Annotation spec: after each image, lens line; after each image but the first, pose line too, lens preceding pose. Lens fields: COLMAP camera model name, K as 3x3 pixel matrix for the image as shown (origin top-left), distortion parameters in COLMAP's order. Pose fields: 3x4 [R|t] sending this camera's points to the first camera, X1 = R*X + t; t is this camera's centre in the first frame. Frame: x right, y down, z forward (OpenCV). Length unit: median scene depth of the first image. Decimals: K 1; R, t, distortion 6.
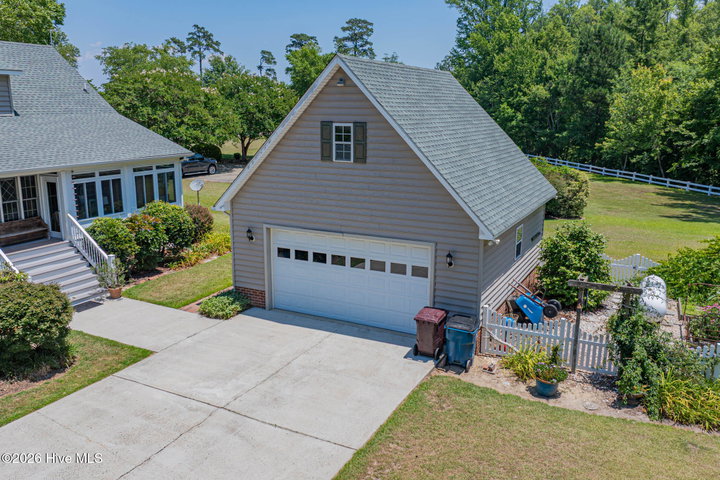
lens RADIAL K [[603.7, 0, 364.2], [0, 603.7, 235.0], [0, 0, 1]] dist [-0.012218, -0.018507]
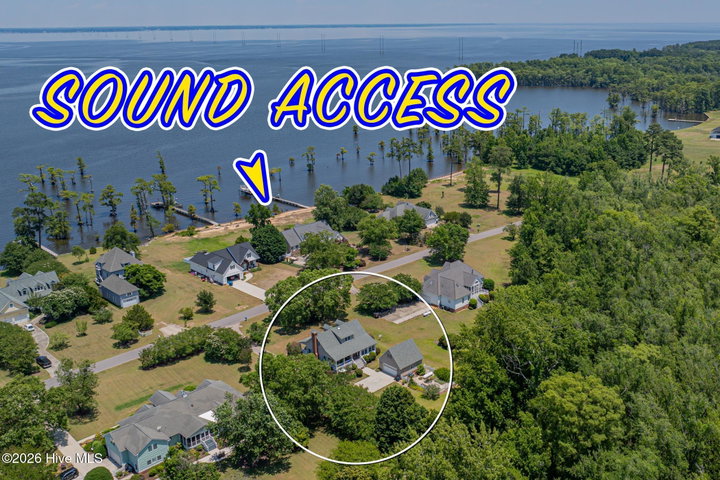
lens RADIAL K [[603.7, 0, 360.8], [0, 603.7, 241.5], [0, 0, 1]] dist [-0.012218, -0.018507]
pose [[0.925905, 0.043095, -0.375290, 2.364165], [-0.017089, 0.997233, 0.072352, -2.045631], [0.377370, -0.060578, 0.924079, -6.091072]]
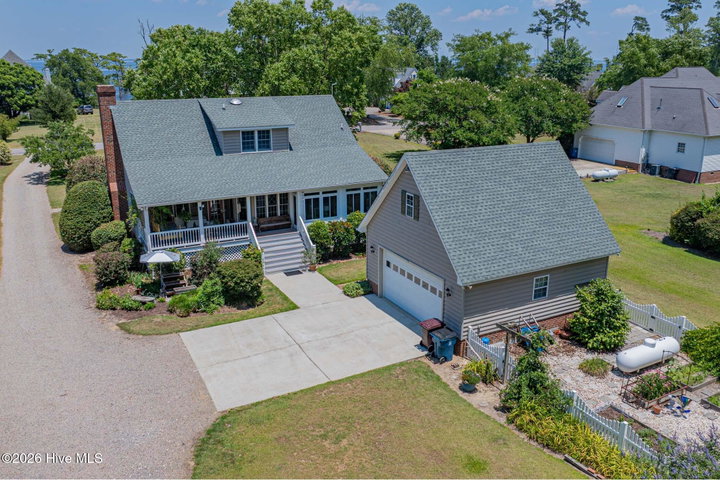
lens RADIAL K [[603.7, 0, 364.8], [0, 603.7, 235.1], [0, 0, 1]] dist [-0.012218, -0.018507]
pose [[0.818946, 0.156282, -0.552181, 0.586002], [-0.116815, 0.987456, 0.106226, -0.179022], [0.561856, -0.022490, 0.826929, -0.294642]]
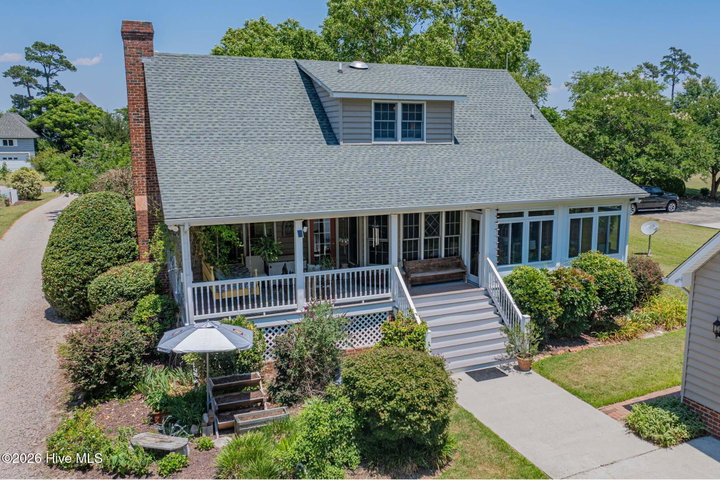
lens RADIAL K [[603.7, 0, 400.2], [0, 603.7, 231.5], [0, 0, 1]] dist [-0.012218, -0.018507]
pose [[0.781681, 0.098037, -0.615924, -0.058836], [-0.127961, 0.991769, -0.004537, -0.051024], [0.610410, 0.082361, 0.787792, 0.230388]]
